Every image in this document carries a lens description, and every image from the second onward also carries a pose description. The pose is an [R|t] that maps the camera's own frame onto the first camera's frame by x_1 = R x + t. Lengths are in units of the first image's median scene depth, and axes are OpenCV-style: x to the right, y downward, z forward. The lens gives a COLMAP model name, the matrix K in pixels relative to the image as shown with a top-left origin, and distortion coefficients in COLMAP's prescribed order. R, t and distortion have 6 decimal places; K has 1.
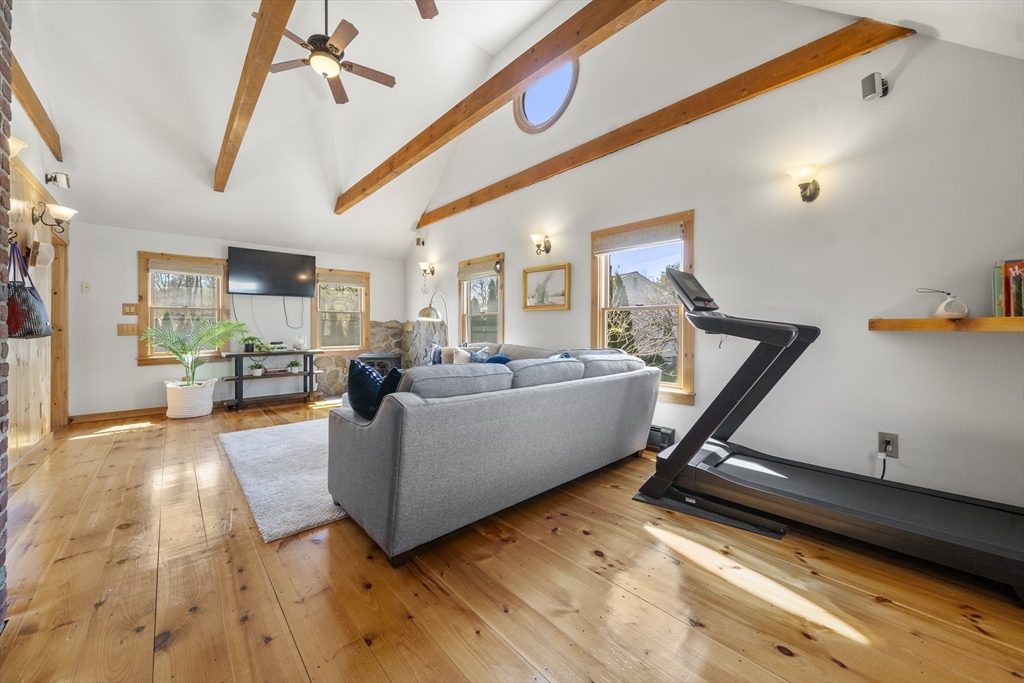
lens RADIAL K [[379.5, 0, 512.4], [0, 379.5, 327.5], [0, 0, 1]] dist [-0.000475, -0.000044]
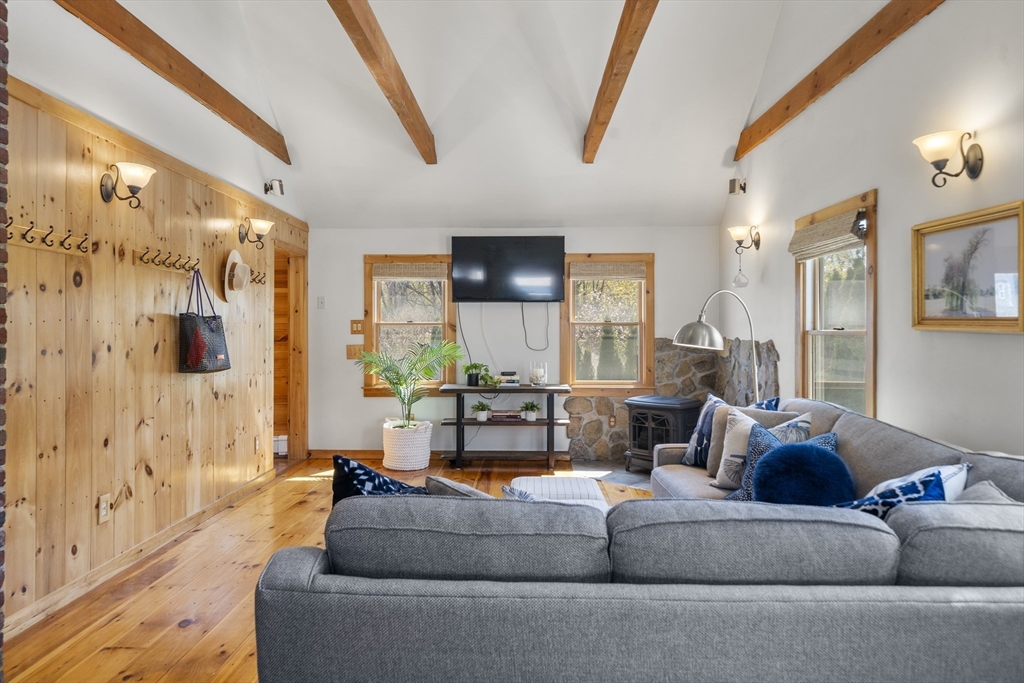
lens RADIAL K [[644.9, 0, 510.0], [0, 644.9, 327.7], [0, 0, 1]] dist [-0.000137, 0.001584]
pose [[0.726741, 0.000520, -0.686912, 0.171914], [-0.001060, 0.999999, -0.000364, -0.042326], [0.686911, 0.000992, 0.726741, 0.196742]]
